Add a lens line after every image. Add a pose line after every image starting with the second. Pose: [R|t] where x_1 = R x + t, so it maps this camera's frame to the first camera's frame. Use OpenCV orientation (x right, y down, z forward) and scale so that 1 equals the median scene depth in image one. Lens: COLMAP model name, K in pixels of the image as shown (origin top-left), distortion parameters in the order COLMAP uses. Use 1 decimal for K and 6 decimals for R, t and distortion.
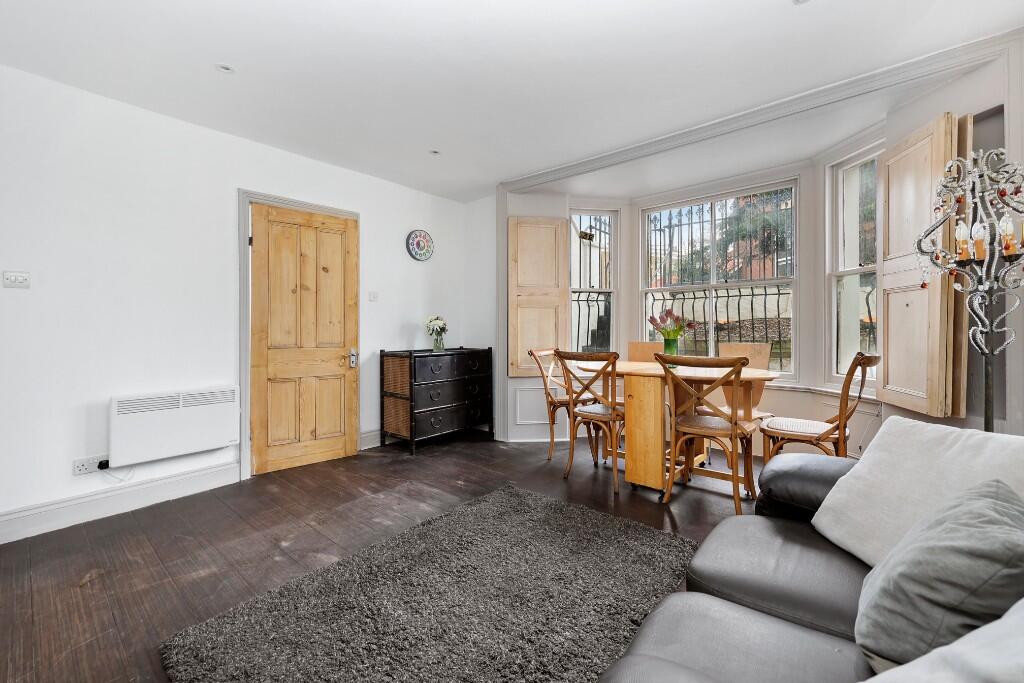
lens RADIAL K [[415.5, 0, 501.3], [0, 415.5, 334.1], [0, 0, 1]] dist [0.033511, -0.000109]
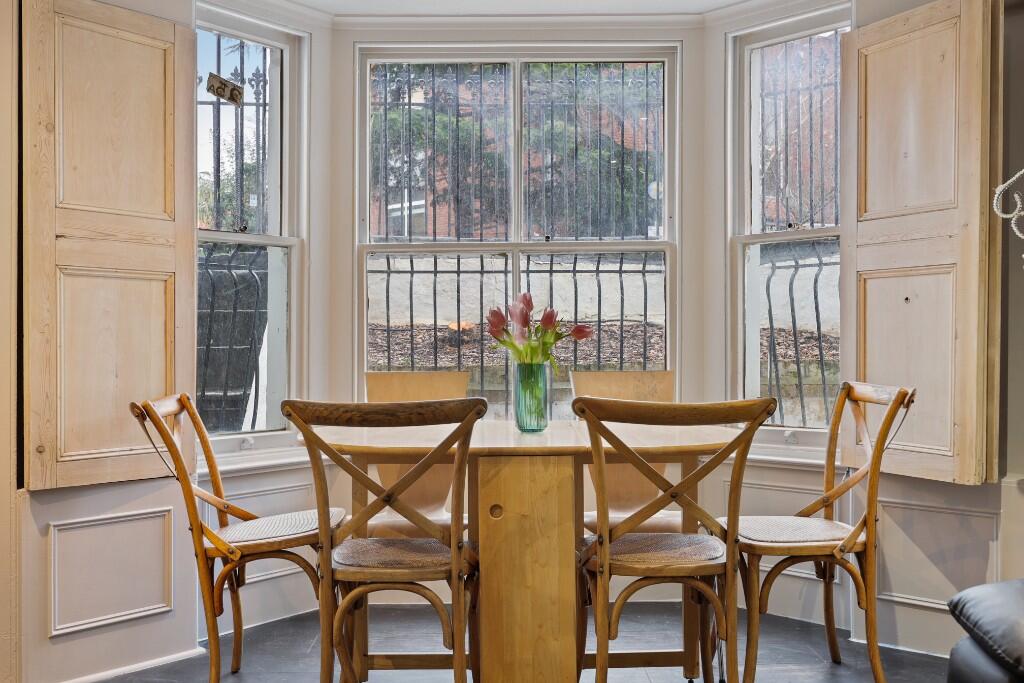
lens RADIAL K [[1004.4, 0, 512.6], [0, 1004.4, 340.4], [0, 0, 1]] dist [0.030612, 0.000000]
pose [[0.753454, 0.002132, 0.657497, -0.208773], [0.007645, 0.999899, -0.012003, 0.000305], [-0.657456, 0.014070, 0.753361, 0.177173]]
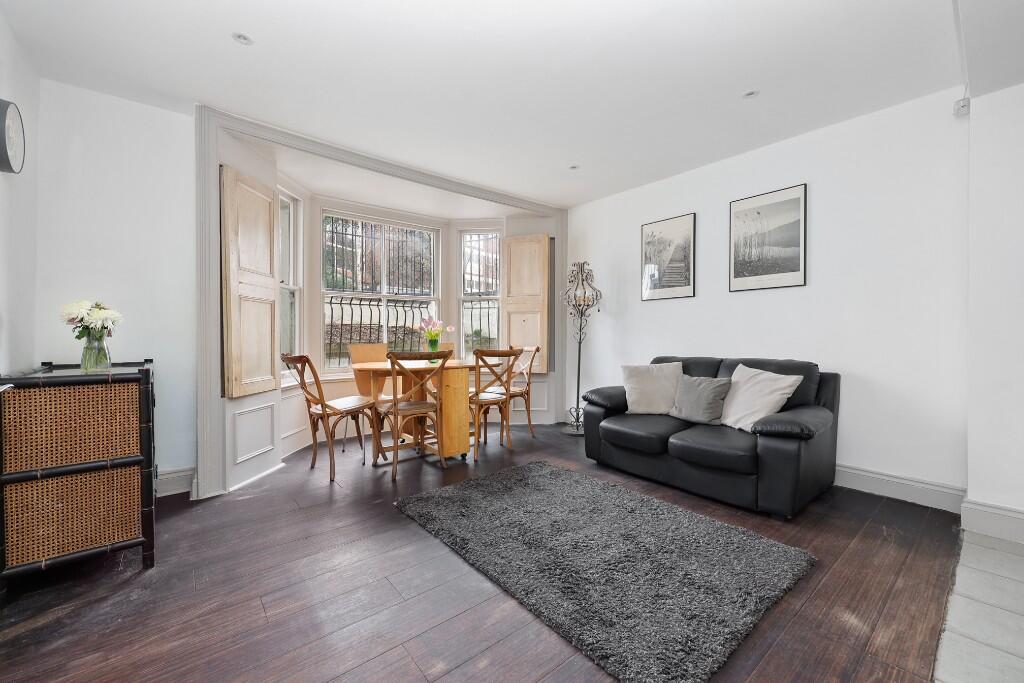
lens RADIAL K [[415.5, 0, 501.3], [0, 415.5, 340.1], [0, 0, 1]] dist [0.033511, -0.000109]
pose [[0.187936, -0.010071, 0.982130, -1.174840], [0.006109, 0.999940, 0.009085, 0.007182], [-0.982162, 0.004292, 0.187986, 0.836924]]
